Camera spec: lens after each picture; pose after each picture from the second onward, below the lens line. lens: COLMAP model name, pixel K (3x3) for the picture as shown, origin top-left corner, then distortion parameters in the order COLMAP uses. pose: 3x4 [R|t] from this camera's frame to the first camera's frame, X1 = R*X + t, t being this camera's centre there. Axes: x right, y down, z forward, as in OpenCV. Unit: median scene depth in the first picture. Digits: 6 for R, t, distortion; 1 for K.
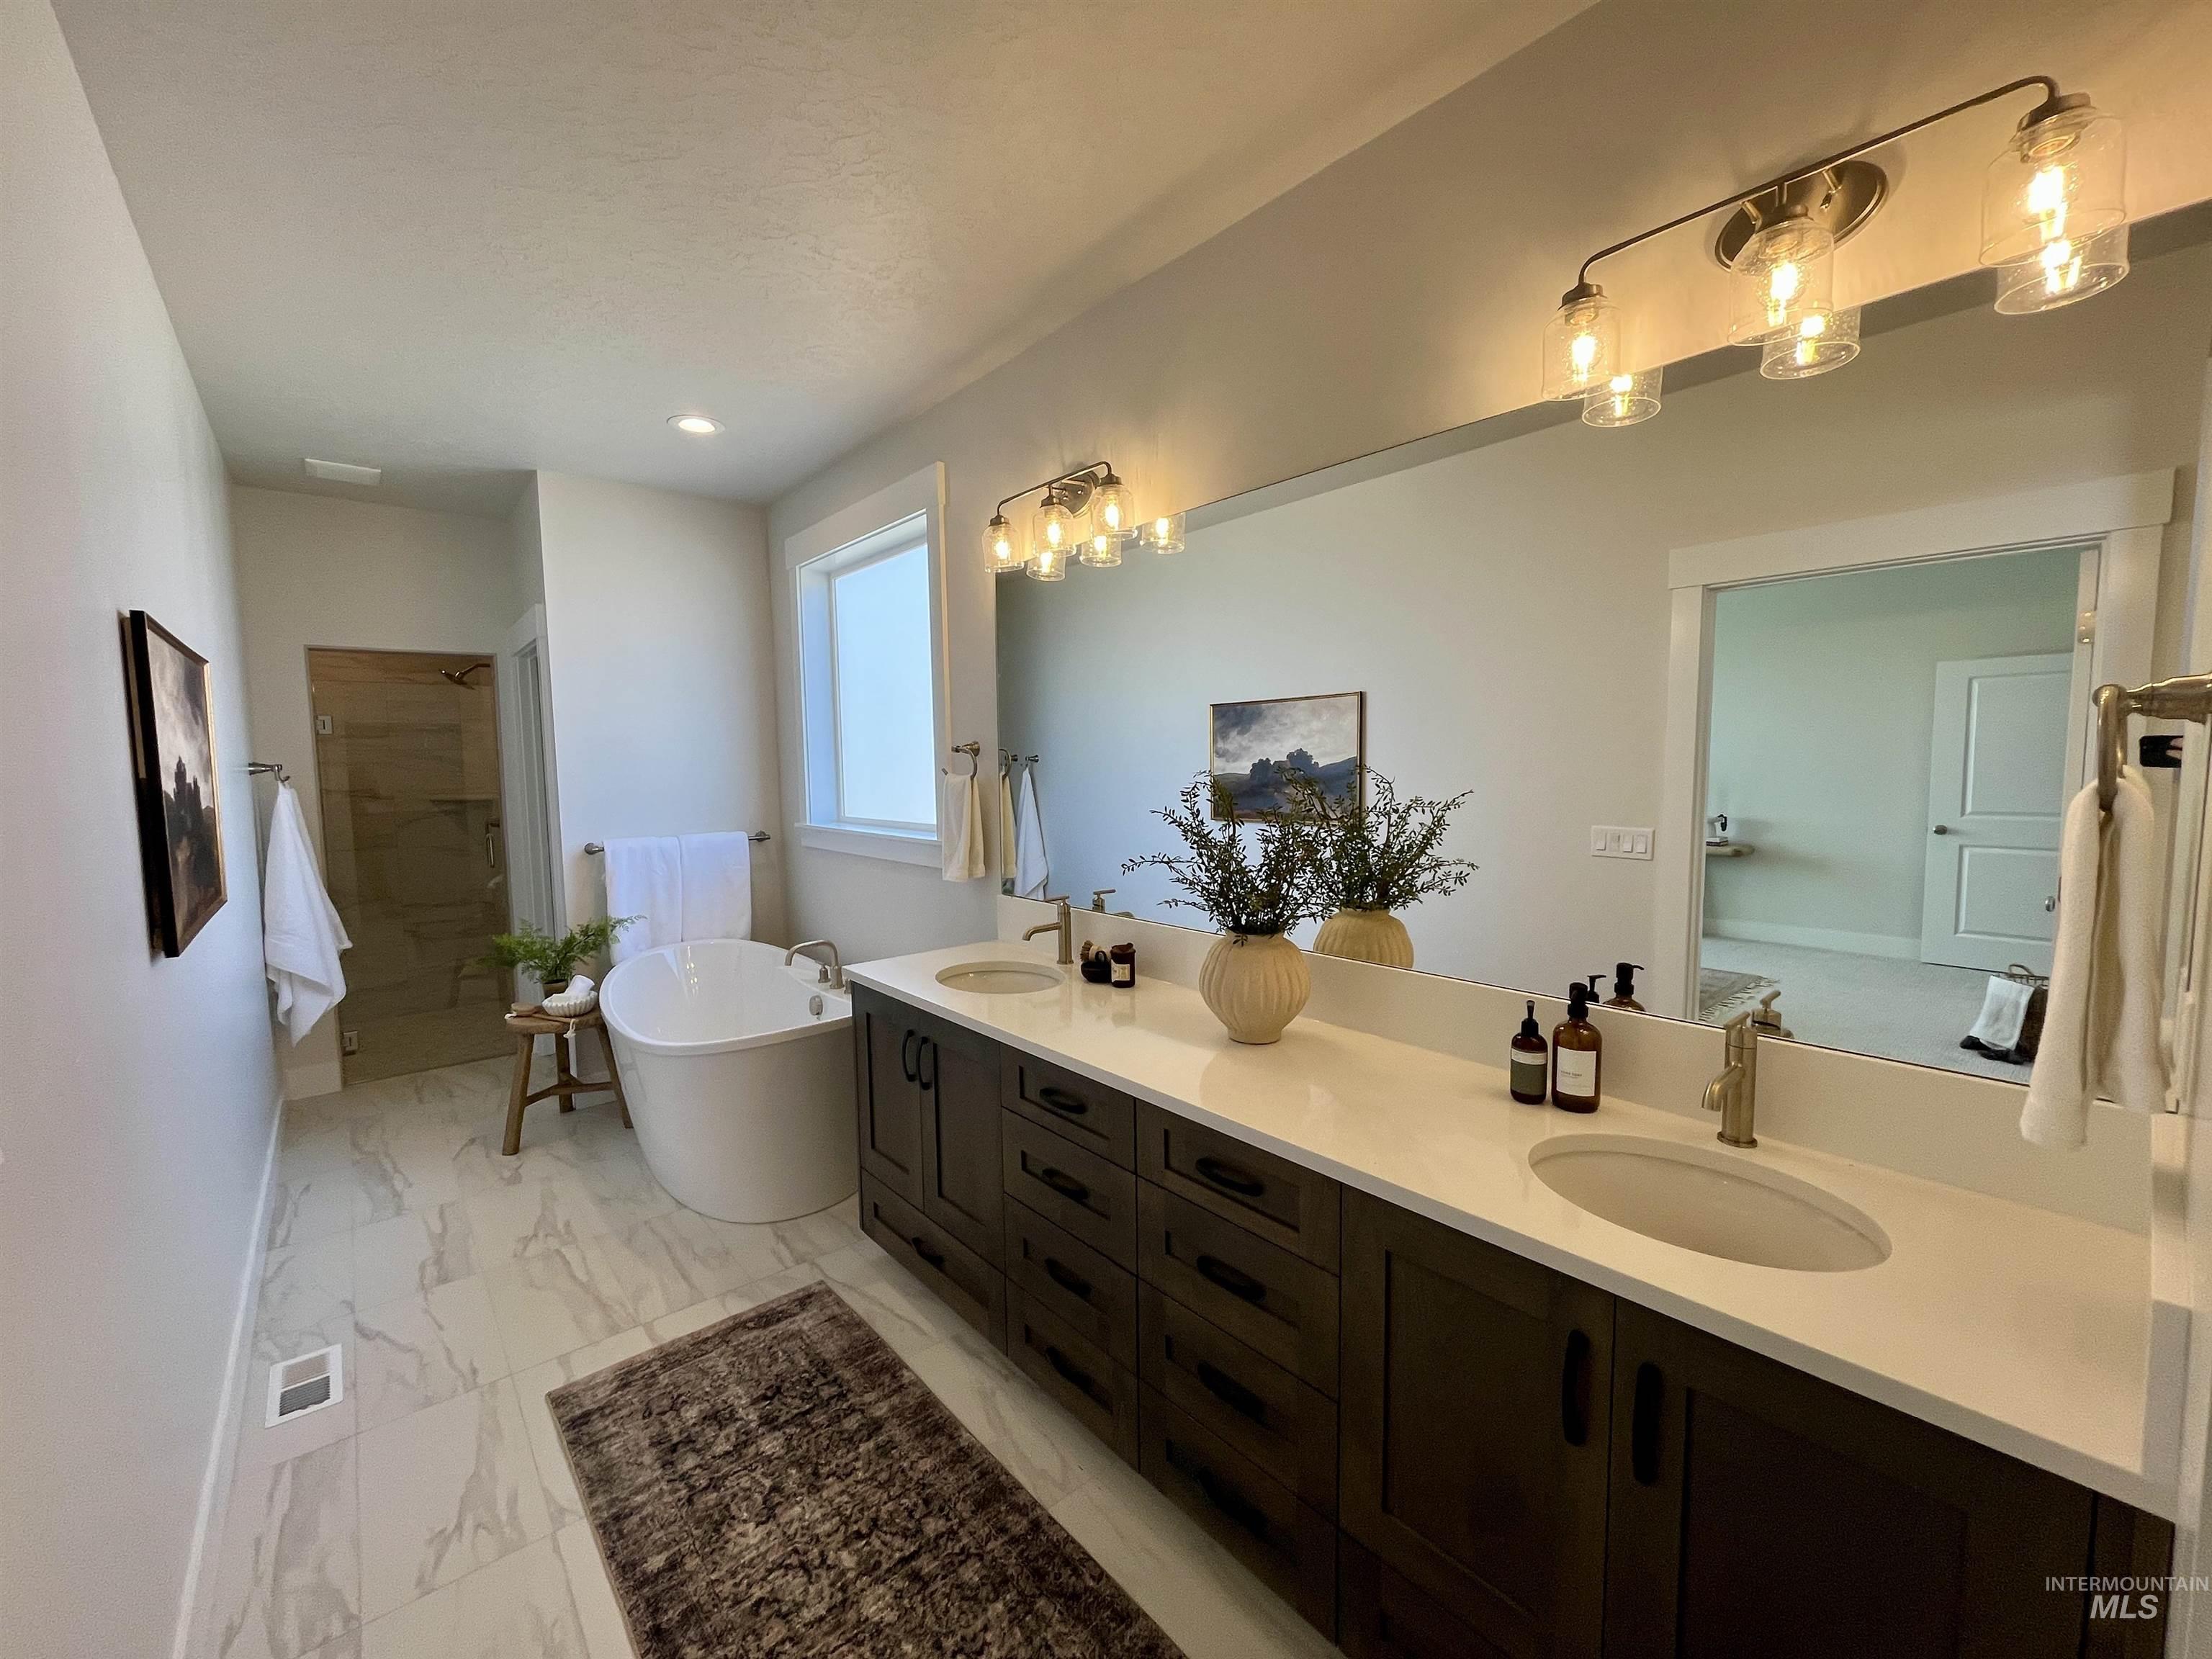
lens RADIAL K [[896.8, 0, 1102.4], [0, 896.8, 832.7], [0, 0, 1]] dist [-0.004106, -0.000191]
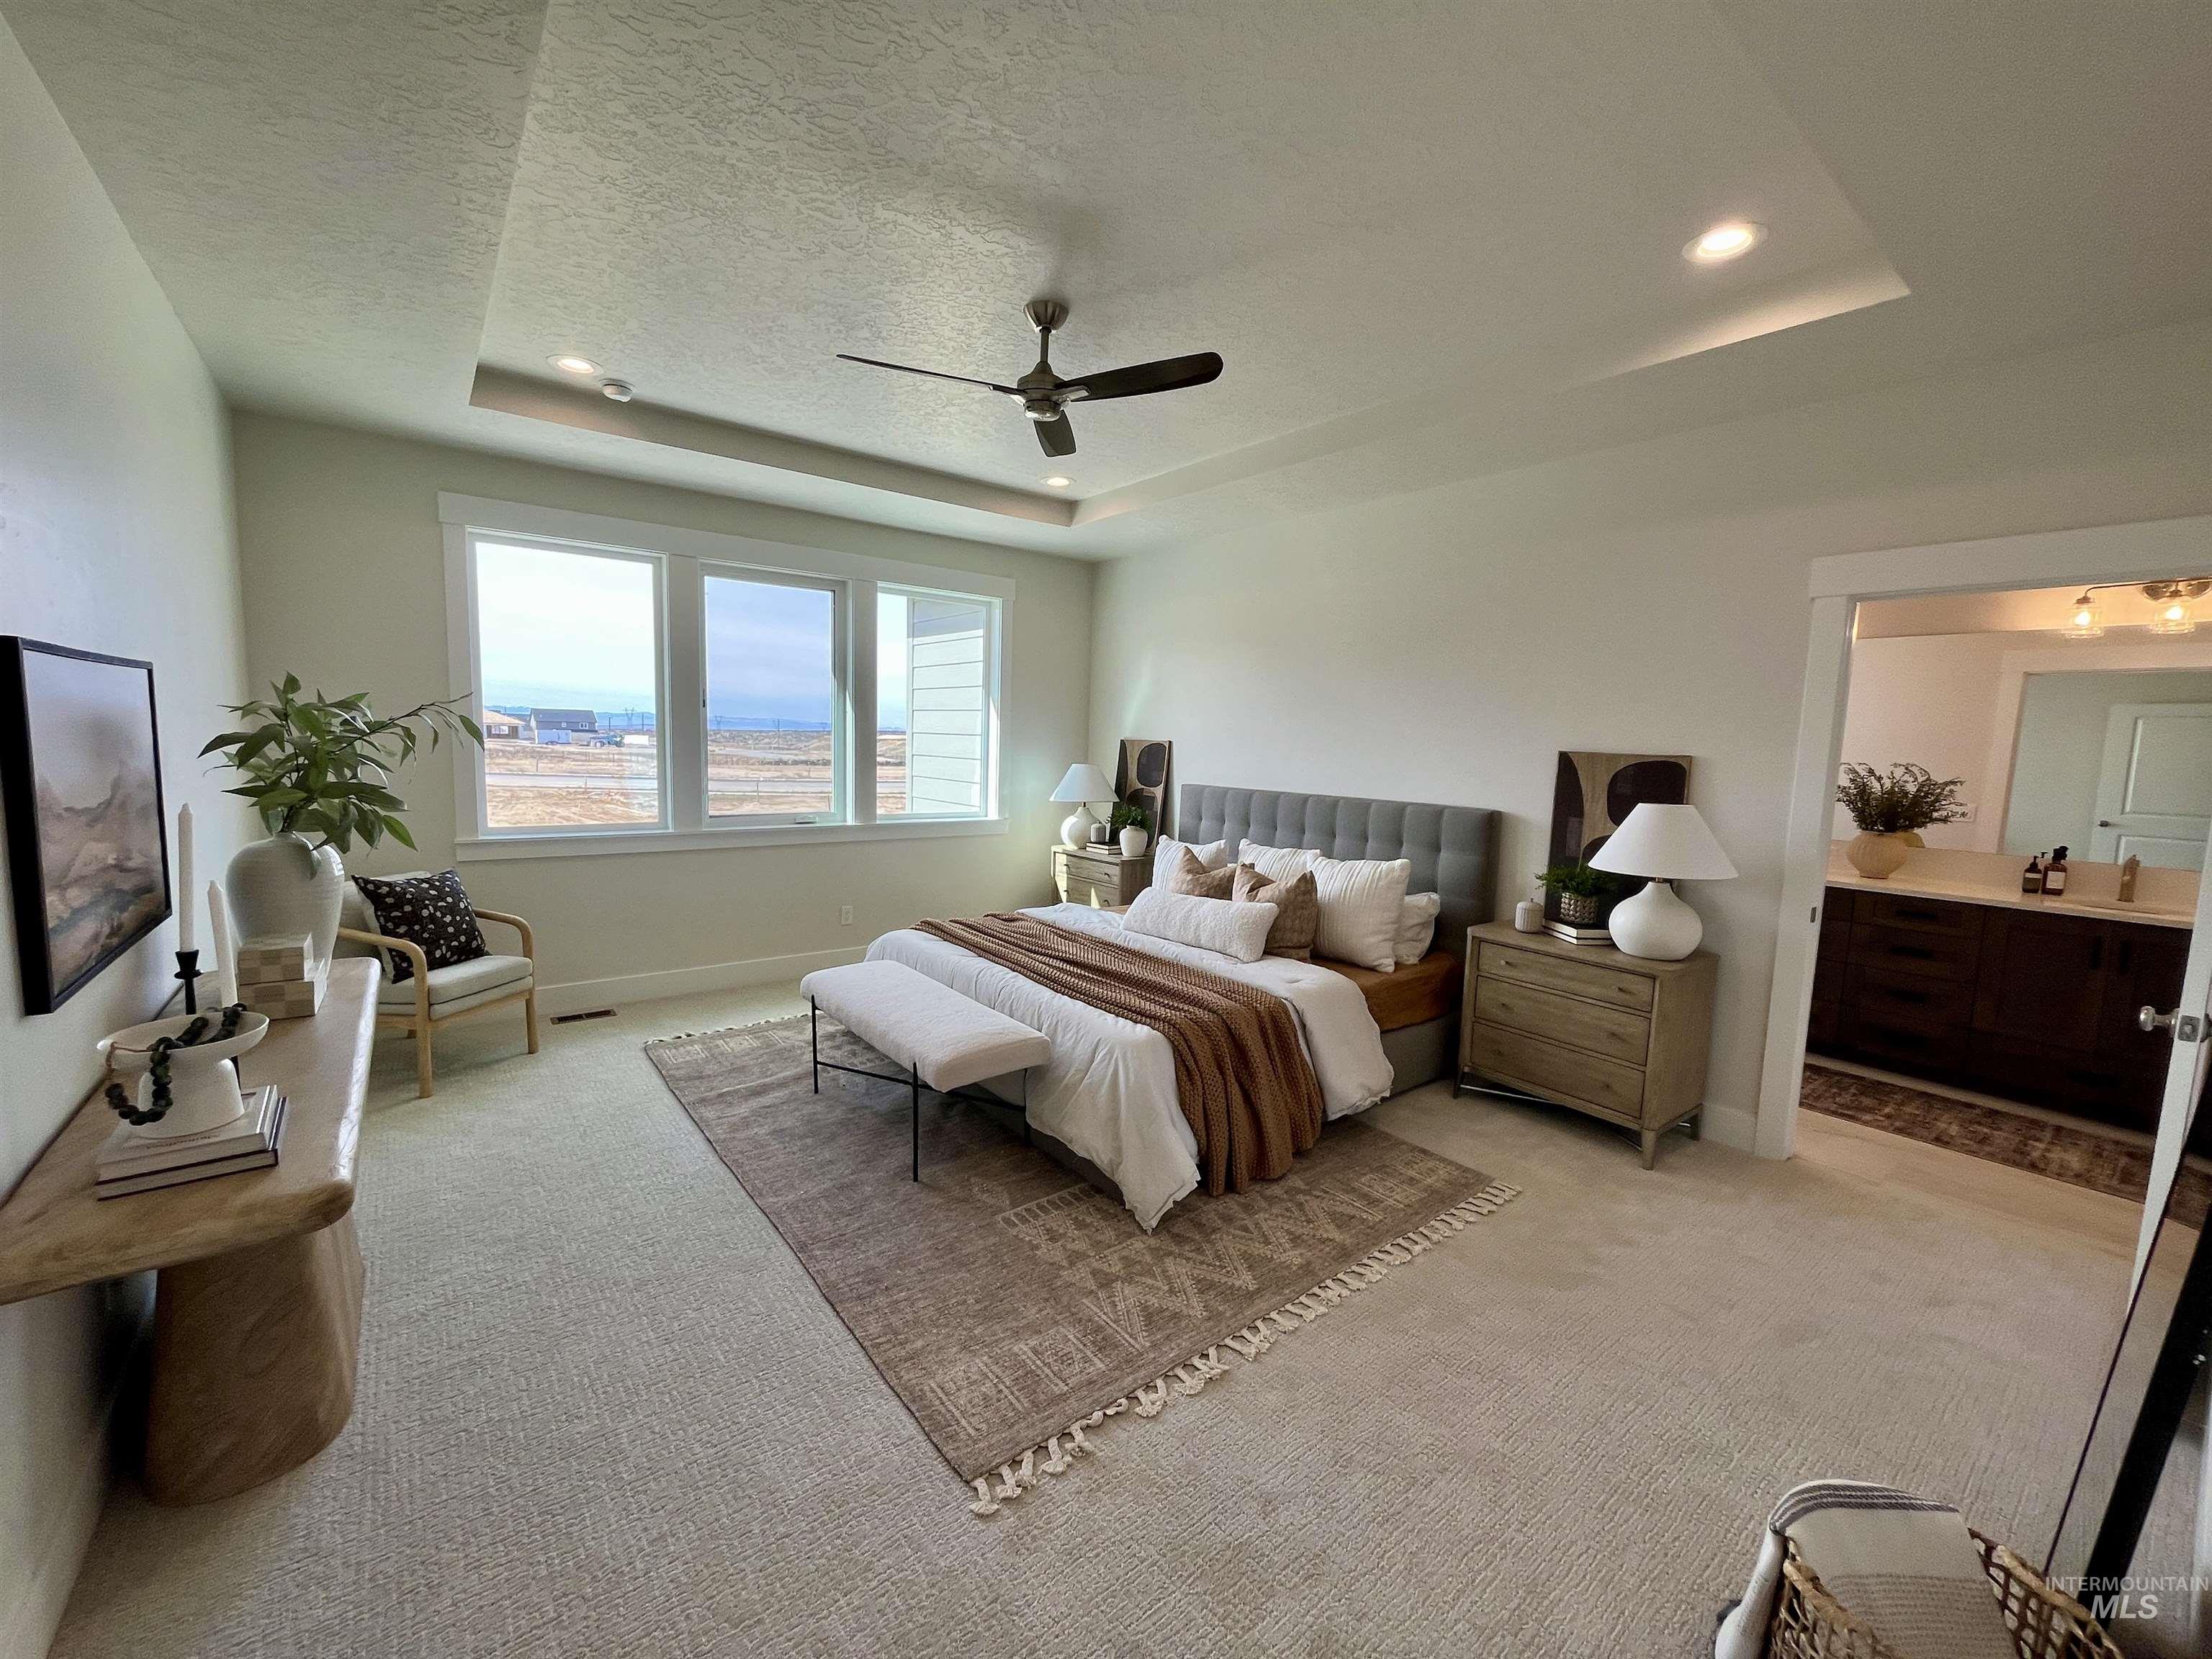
lens RADIAL K [[896.8, 0, 1102.7], [0, 896.8, 819.7], [0, 0, 1]] dist [-0.004106, -0.000191]
pose [[0.997599, 0.056770, -0.039663, -2.233856], [-0.055863, 0.998159, 0.023609, 0.175265], [0.040931, -0.021337, 0.998934, -1.807652]]
